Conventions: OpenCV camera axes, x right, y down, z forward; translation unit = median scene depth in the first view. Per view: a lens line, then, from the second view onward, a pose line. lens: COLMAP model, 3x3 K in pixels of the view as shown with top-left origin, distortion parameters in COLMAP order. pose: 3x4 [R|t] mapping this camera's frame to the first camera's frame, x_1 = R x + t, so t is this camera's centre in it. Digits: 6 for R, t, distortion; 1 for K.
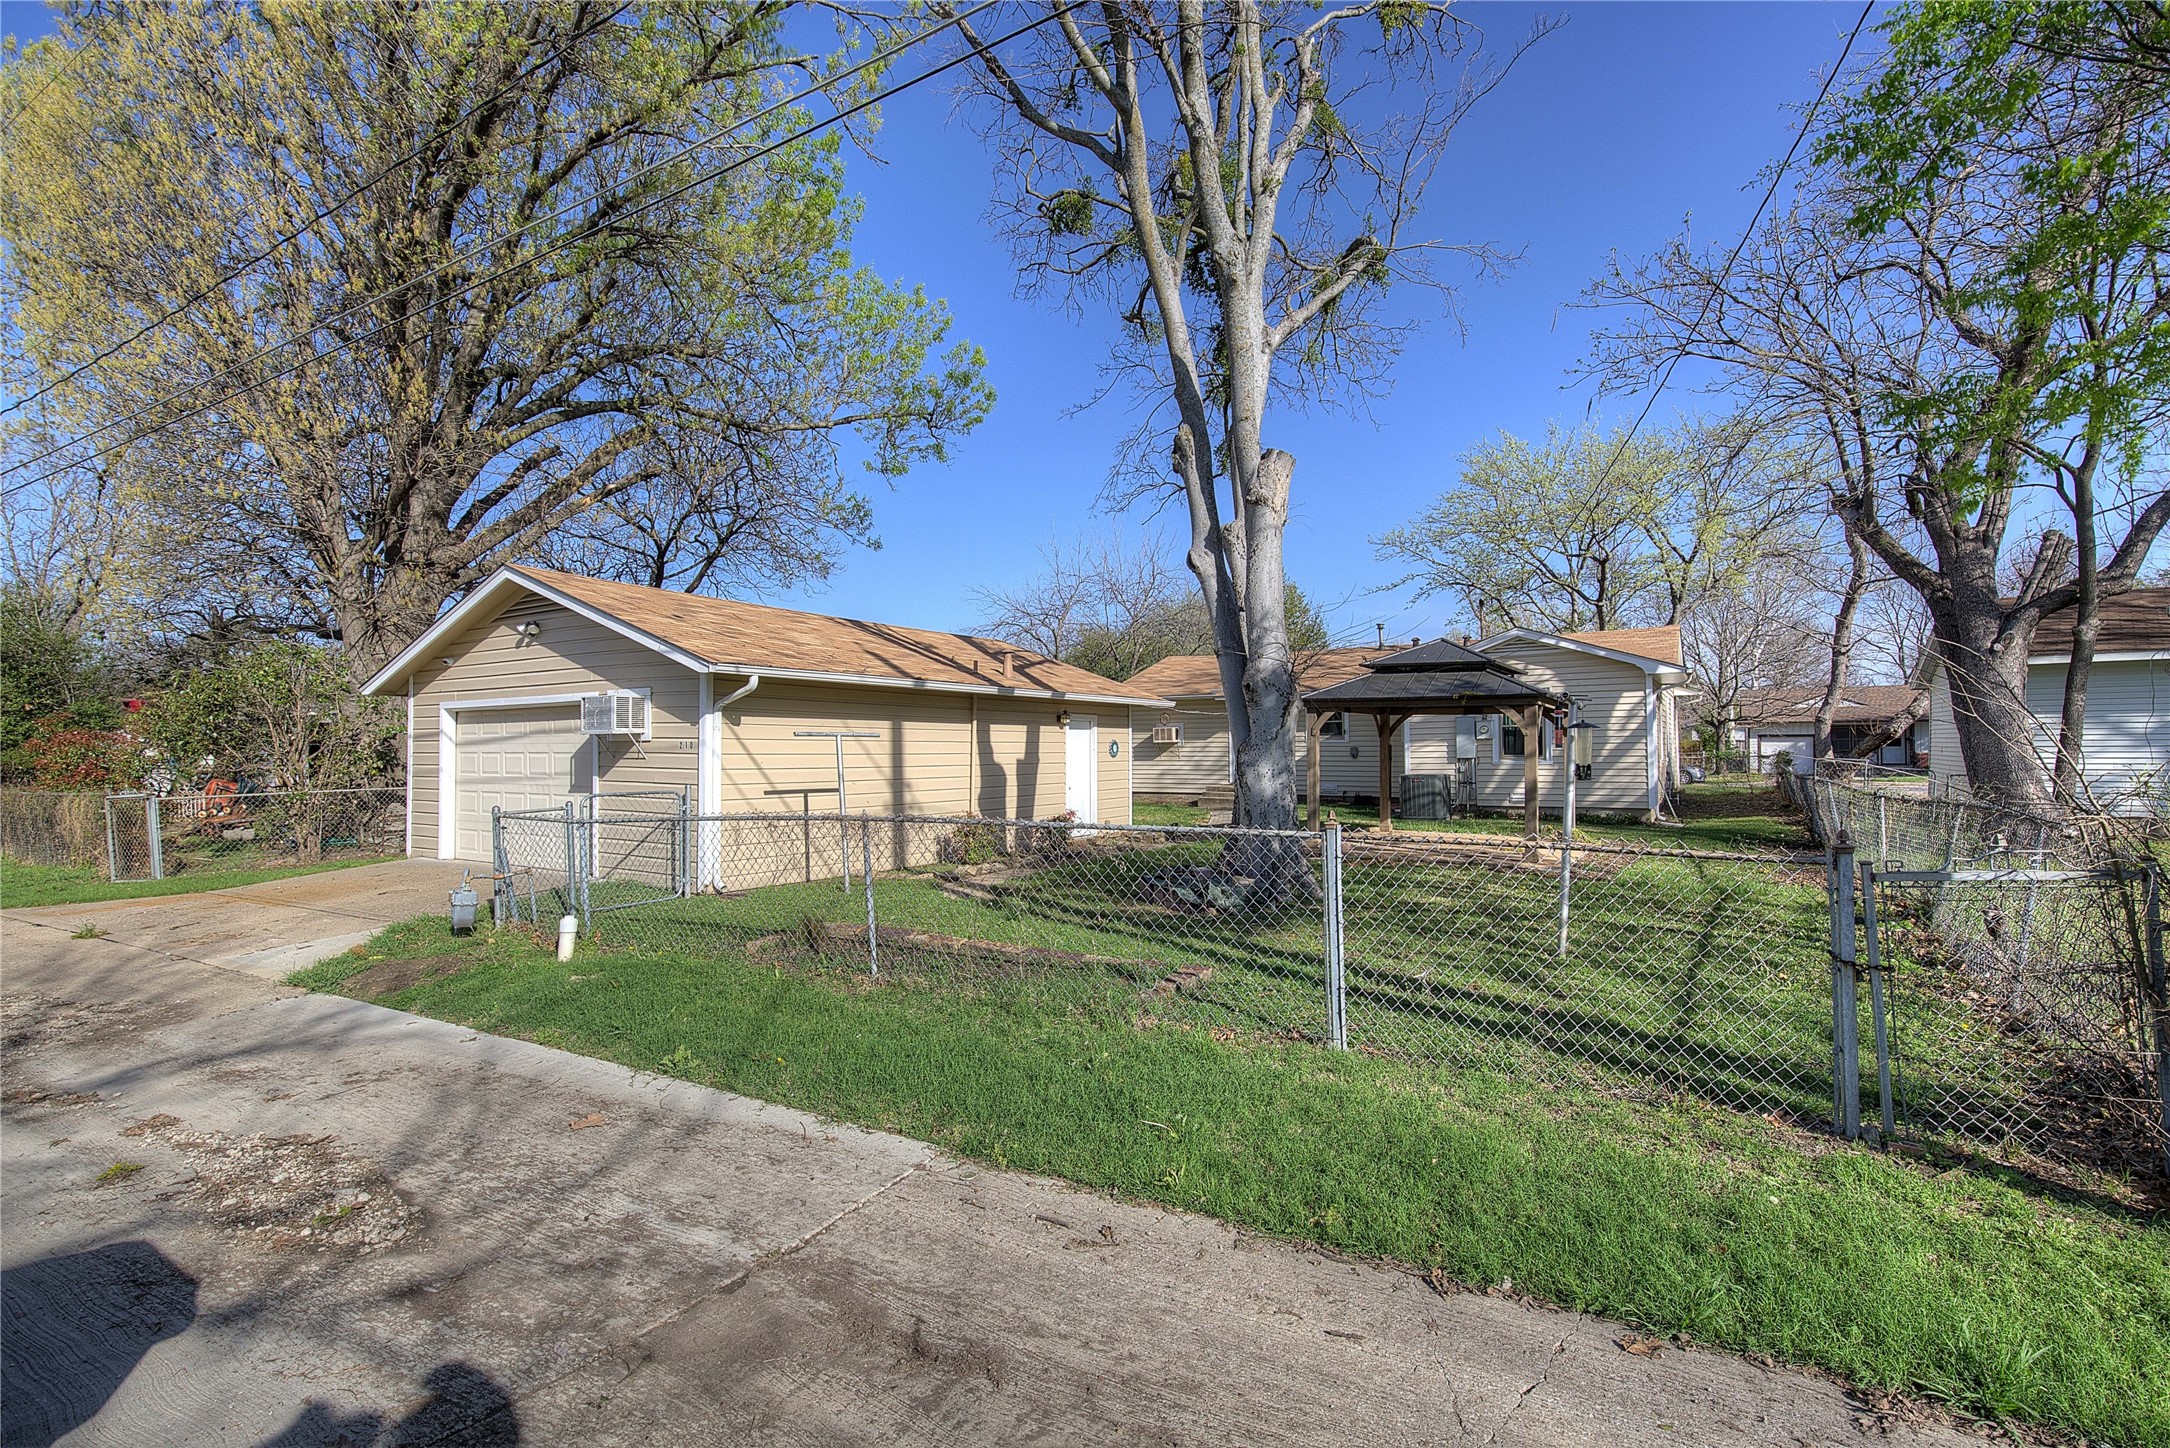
lens RADIAL K [[986.5, 0, 1093.4], [0, 986.5, 734.4], [0, 0, 1]] dist [-0.000016, 0.000599]
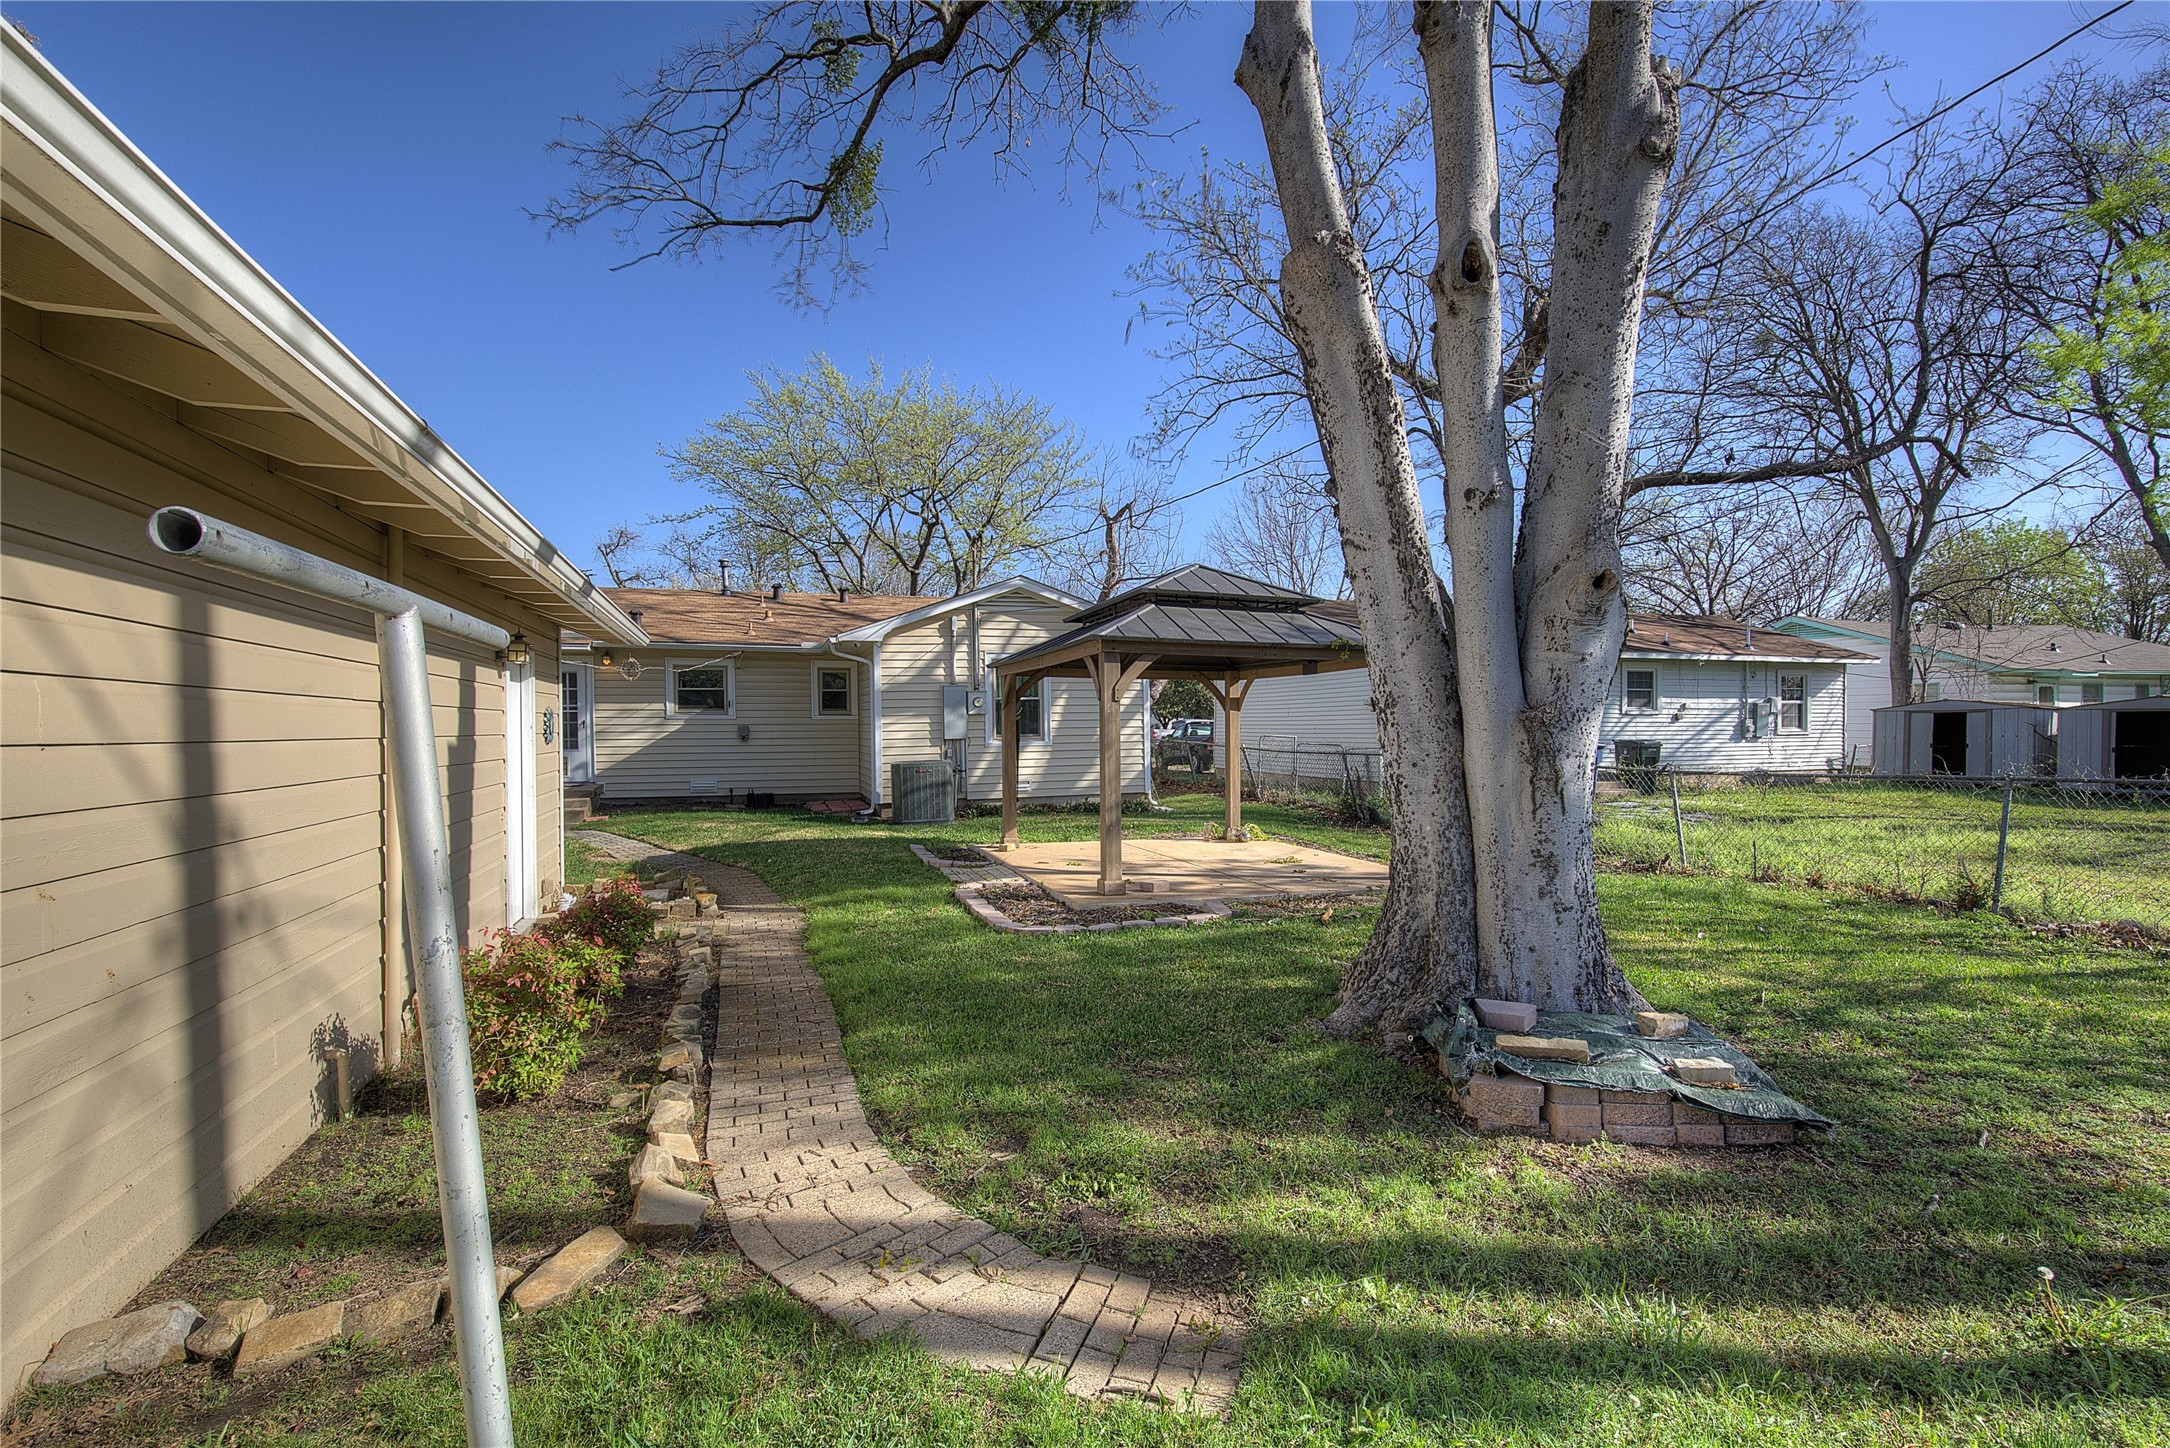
lens RADIAL K [[986.5, 0, 1093.4], [0, 986.5, 734.4], [0, 0, 1]] dist [-0.000016, 0.000599]
pose [[0.613878, -0.003421, 0.789394, -0.166949], [-0.010052, 0.999876, 0.012150, 0.009395], [-0.789337, -0.015394, 0.613767, 0.442421]]
